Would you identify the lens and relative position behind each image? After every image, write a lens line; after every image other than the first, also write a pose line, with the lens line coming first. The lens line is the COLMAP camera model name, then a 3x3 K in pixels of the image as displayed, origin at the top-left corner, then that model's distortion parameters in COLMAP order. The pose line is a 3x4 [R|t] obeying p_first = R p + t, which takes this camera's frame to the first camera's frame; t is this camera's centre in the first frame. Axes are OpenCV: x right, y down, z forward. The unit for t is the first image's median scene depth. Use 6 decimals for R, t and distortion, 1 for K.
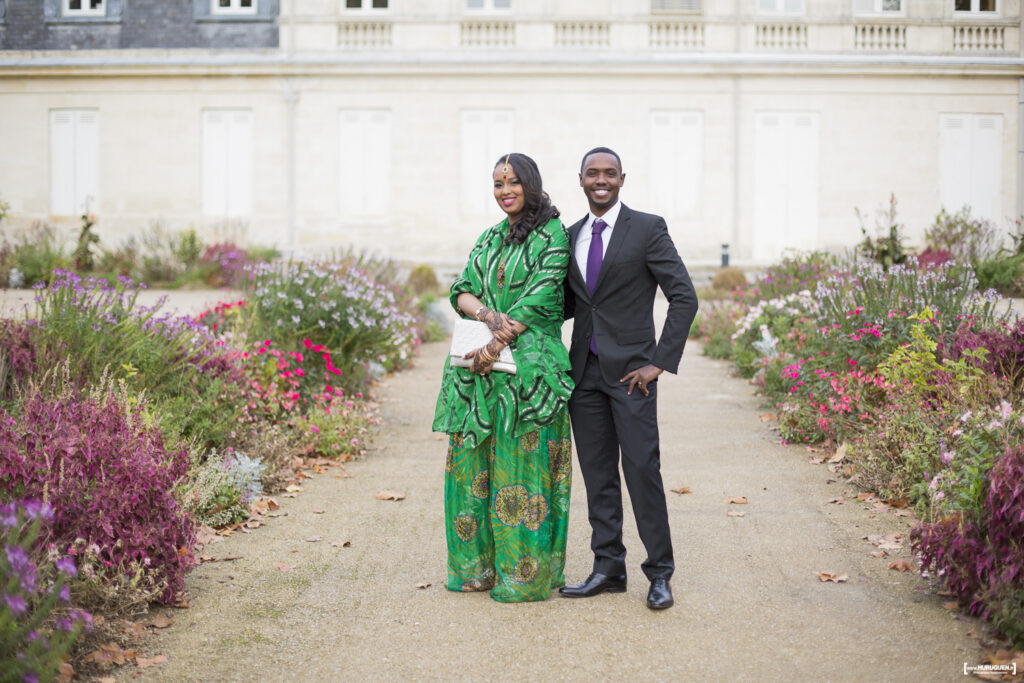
lens RADIAL K [[1525.2, 0, 510.7], [0, 1525.2, 338.2], [0, 0, 1]] dist [-0.120818, 0.000000]
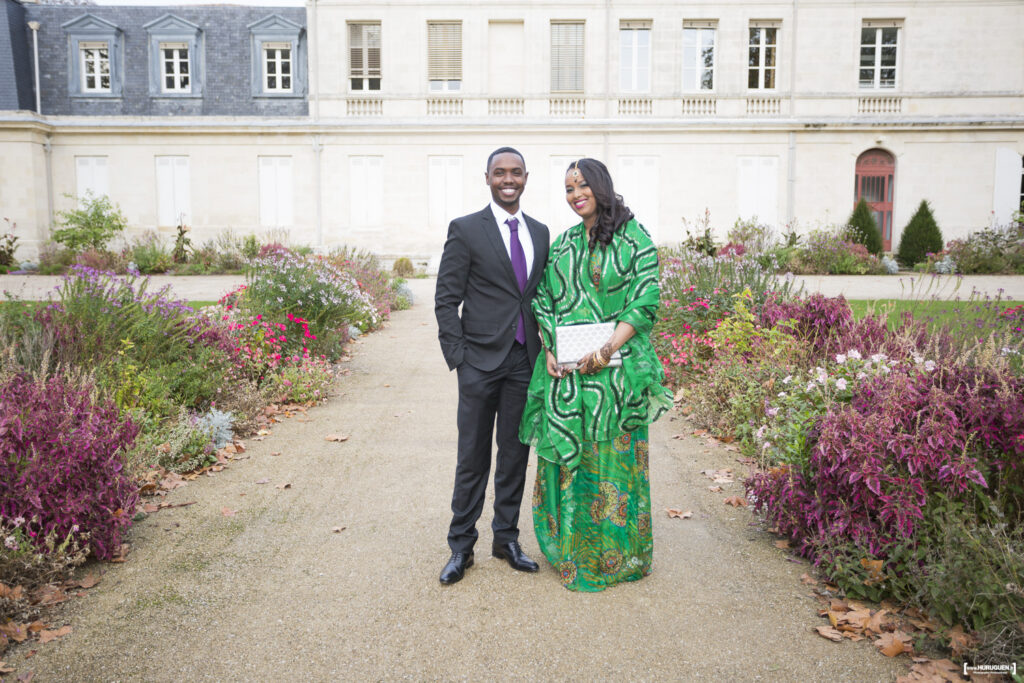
lens RADIAL K [[916.6, 0, 504.5], [0, 916.6, 338.0], [0, 0, 1]] dist [-0.006513, 0.011793]
pose [[0.999337, -0.011495, 0.034552, 0.029290], [0.010065, 0.999097, 0.041281, -0.009444], [-0.034996, -0.040905, 0.998550, 0.166091]]
